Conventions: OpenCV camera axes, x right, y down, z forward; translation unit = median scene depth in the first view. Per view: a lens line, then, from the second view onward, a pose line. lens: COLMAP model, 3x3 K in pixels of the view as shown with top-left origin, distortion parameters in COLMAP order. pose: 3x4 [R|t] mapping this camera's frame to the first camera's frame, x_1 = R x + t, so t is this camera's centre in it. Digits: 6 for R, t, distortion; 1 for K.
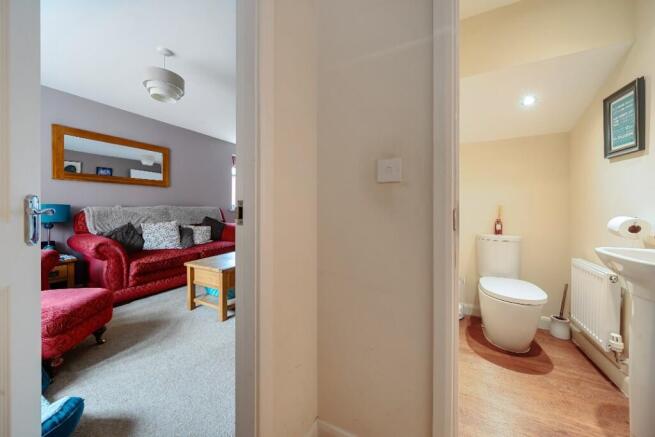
lens RADIAL K [[230.0, 0, 325.6], [0, 230.0, 205.5], [0, 0, 1]] dist [-0.000236, -0.000062]
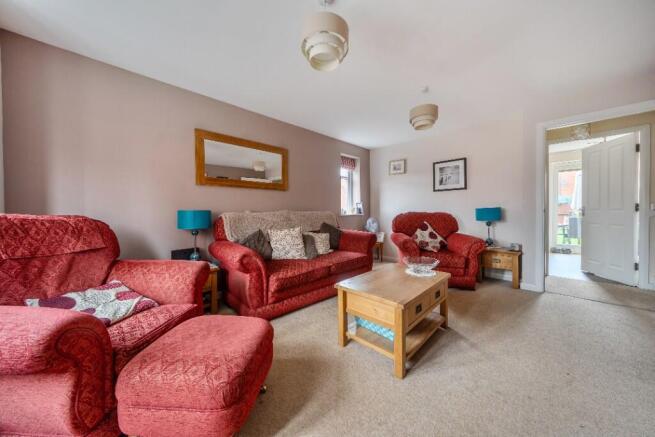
lens RADIAL K [[225.8, 0, 325.6], [0, 225.8, 212.9], [0, 0, 1]] dist [-0.000136, 0.000009]
pose [[0.954454, -0.006543, -0.298285, -0.364873], [0.010328, 0.999885, 0.011116, 0.000859], [0.298178, -0.013691, 0.954412, 0.235940]]
